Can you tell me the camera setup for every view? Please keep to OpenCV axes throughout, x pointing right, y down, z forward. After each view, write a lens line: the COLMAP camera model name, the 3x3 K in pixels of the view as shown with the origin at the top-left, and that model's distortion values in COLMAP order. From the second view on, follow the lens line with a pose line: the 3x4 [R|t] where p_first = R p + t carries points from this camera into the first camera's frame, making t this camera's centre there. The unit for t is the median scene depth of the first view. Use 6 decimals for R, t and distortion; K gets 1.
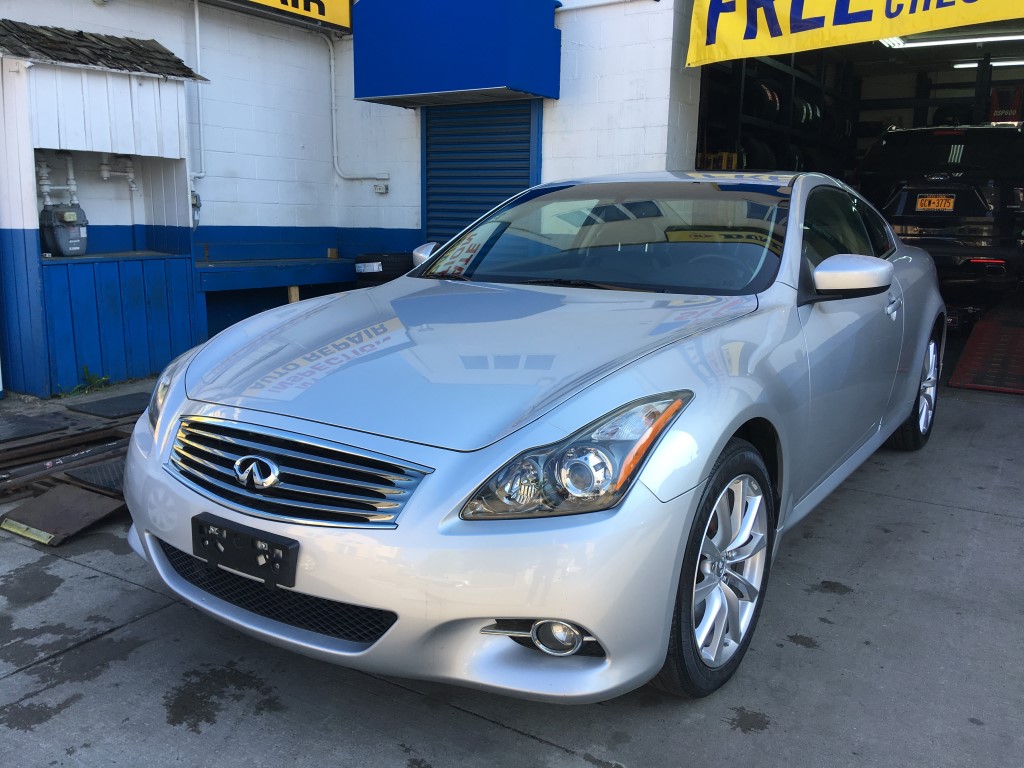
lens RADIAL K [[867.4, 0, 512.0], [0, 867.4, 384.0], [0, 0, 1]] dist [0.118390, -0.174116]
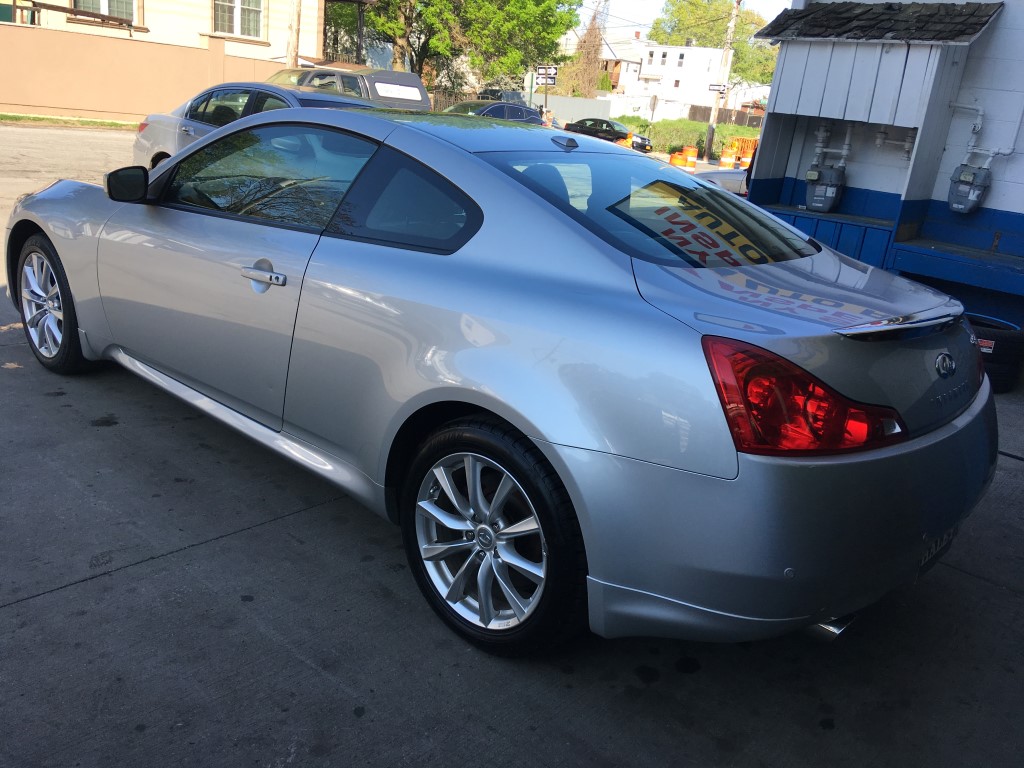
lens RADIAL K [[867.4, 0, 512.0], [0, 867.4, 384.0], [0, 0, 1]] dist [0.118390, -0.174116]
pose [[-0.142572, 0.285453, -0.947729, 1.702227], [-0.297532, 0.900865, 0.316097, -0.456199], [0.944006, 0.327047, -0.043506, 1.844691]]
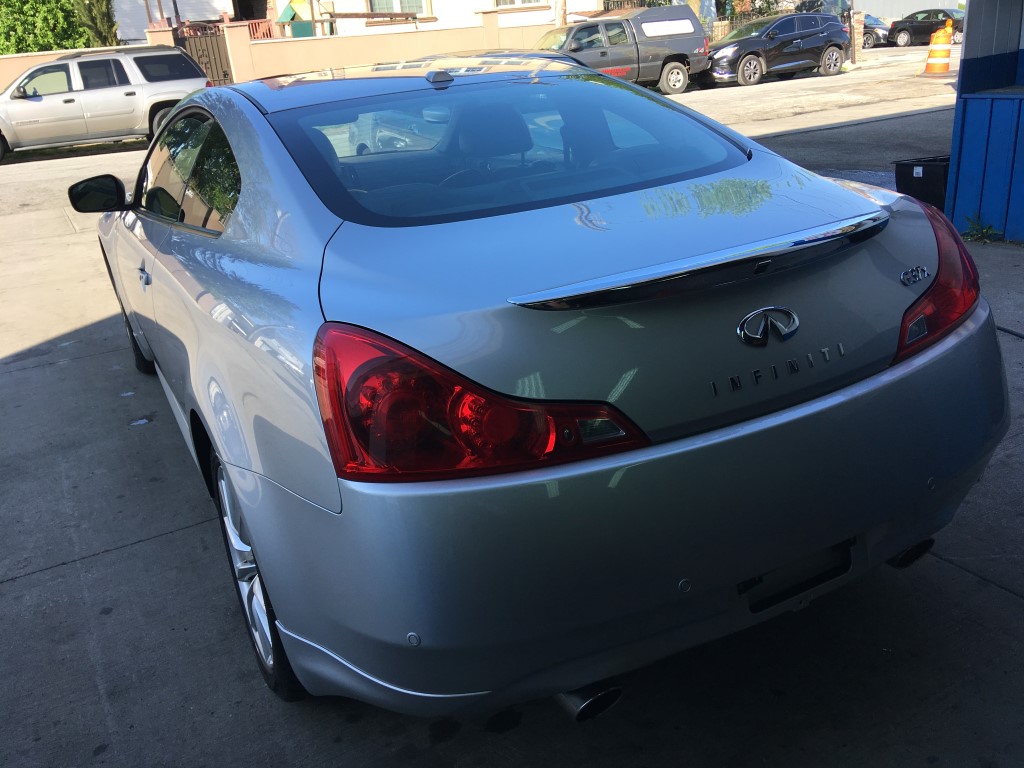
lens RADIAL K [[876.5, 0, 512.0], [0, 876.5, 384.0], [0, 0, 1]] dist [0.106160, -0.183732]
pose [[-0.470569, 0.351809, -0.809194, 1.358952], [-0.091532, 0.892665, 0.441328, -0.539459], [0.877603, 0.281742, -0.387859, 2.321758]]
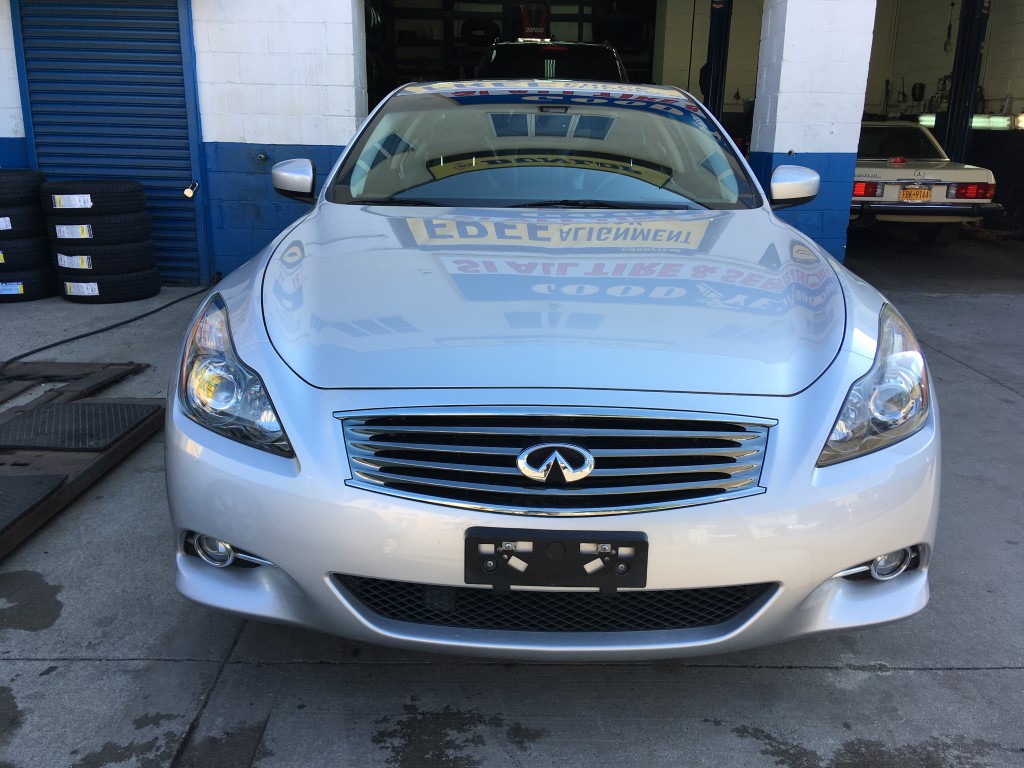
lens RADIAL K [[867.4, 0, 512.0], [0, 867.4, 384.0], [0, 0, 1]] dist [0.118390, -0.174116]
pose [[0.835477, -0.153372, 0.527689, -0.673075], [0.099293, 0.986590, 0.129543, -0.071562], [-0.540481, -0.055835, 0.839502, 0.327469]]
